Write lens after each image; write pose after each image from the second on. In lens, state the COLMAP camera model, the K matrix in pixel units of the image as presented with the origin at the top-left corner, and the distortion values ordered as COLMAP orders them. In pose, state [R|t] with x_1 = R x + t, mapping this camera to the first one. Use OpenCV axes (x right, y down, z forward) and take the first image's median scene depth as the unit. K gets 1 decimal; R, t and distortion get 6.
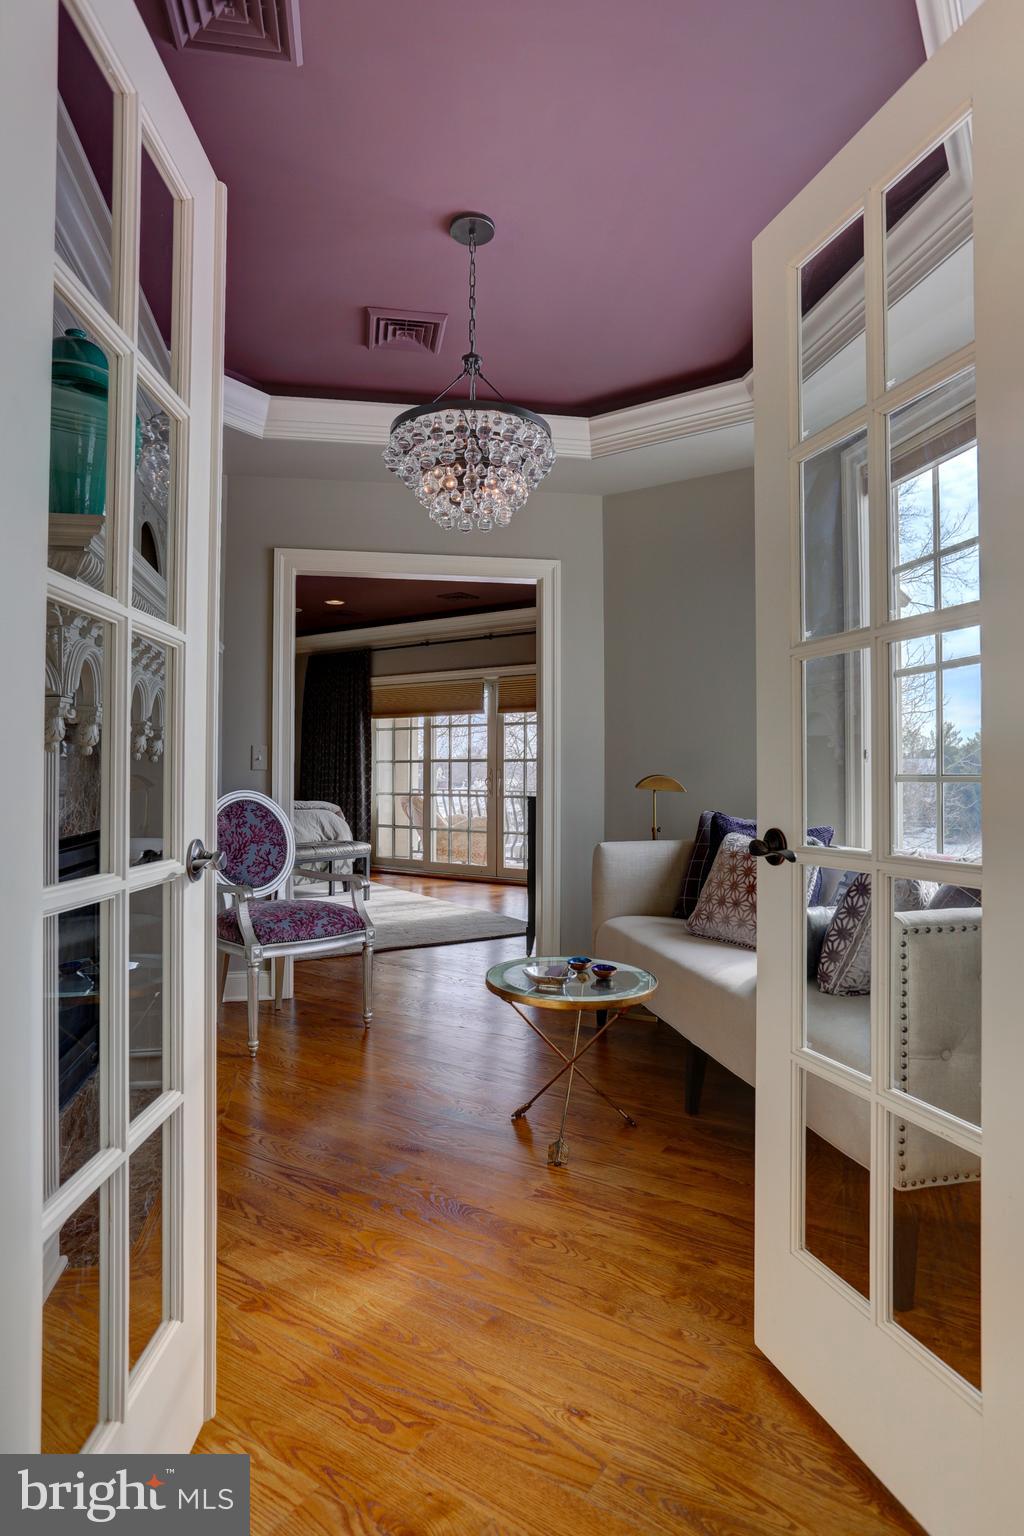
lens RADIAL K [[855.9, 0, 520.5], [0, 855.9, 757.3], [0, 0, 1]] dist [-0.033139, 0.000045]
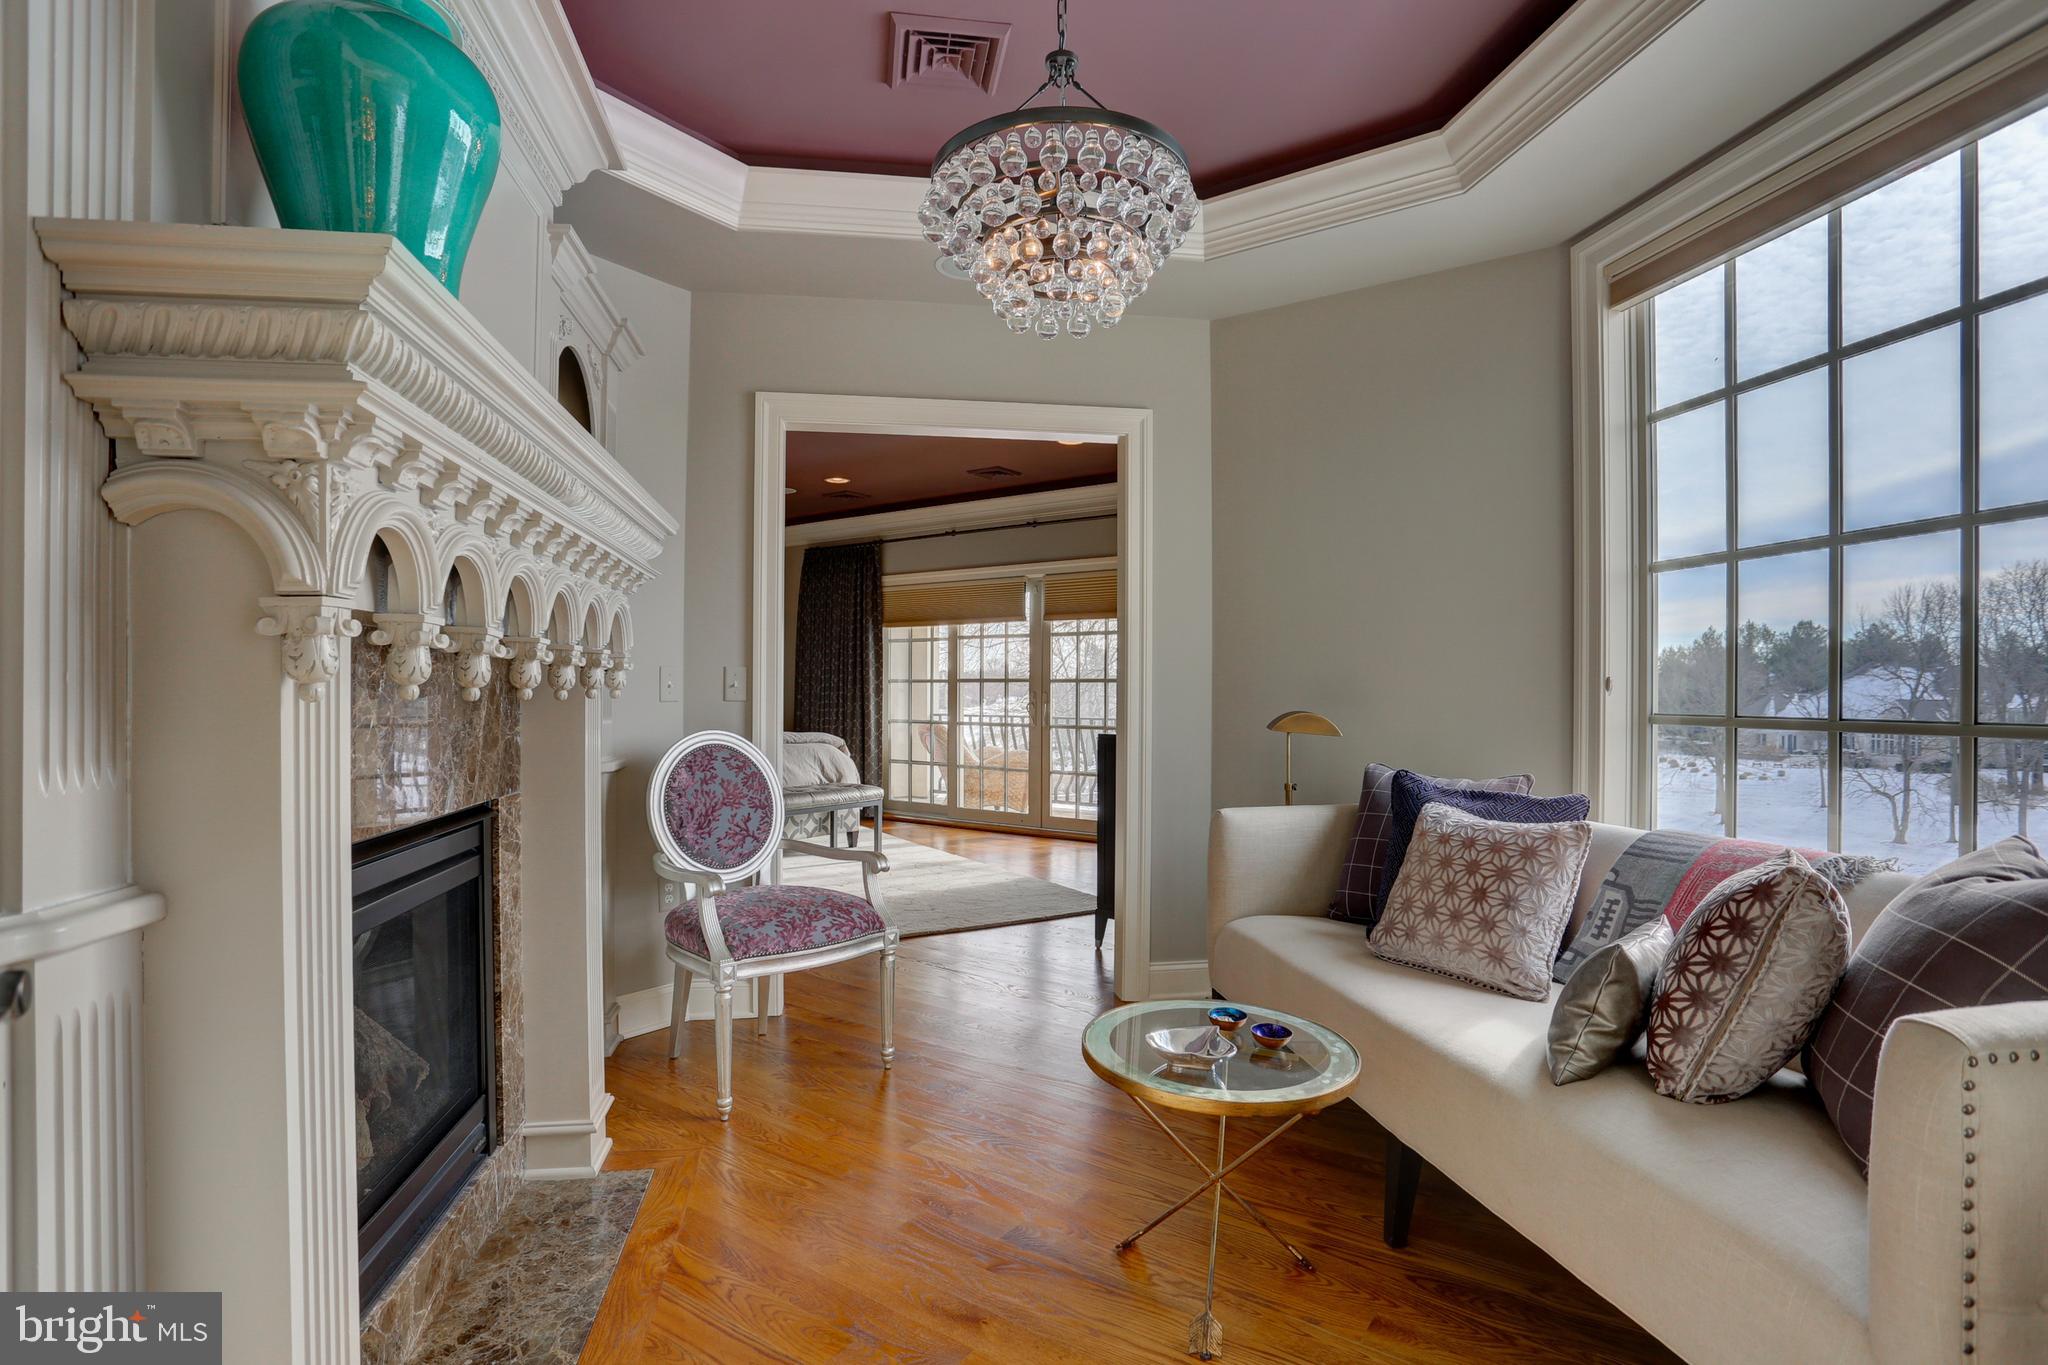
lens RADIAL K [[1004.6, 0, 1031.9], [0, 1004.6, 684.9], [0, 0, 1]] dist [-0.063236, 0.023027]
pose [[0.999786, 0.002064, -0.020594, -0.038202], [-0.001790, 0.999910, 0.013309, -0.010300], [0.020620, -0.013270, 0.999699, 0.161467]]
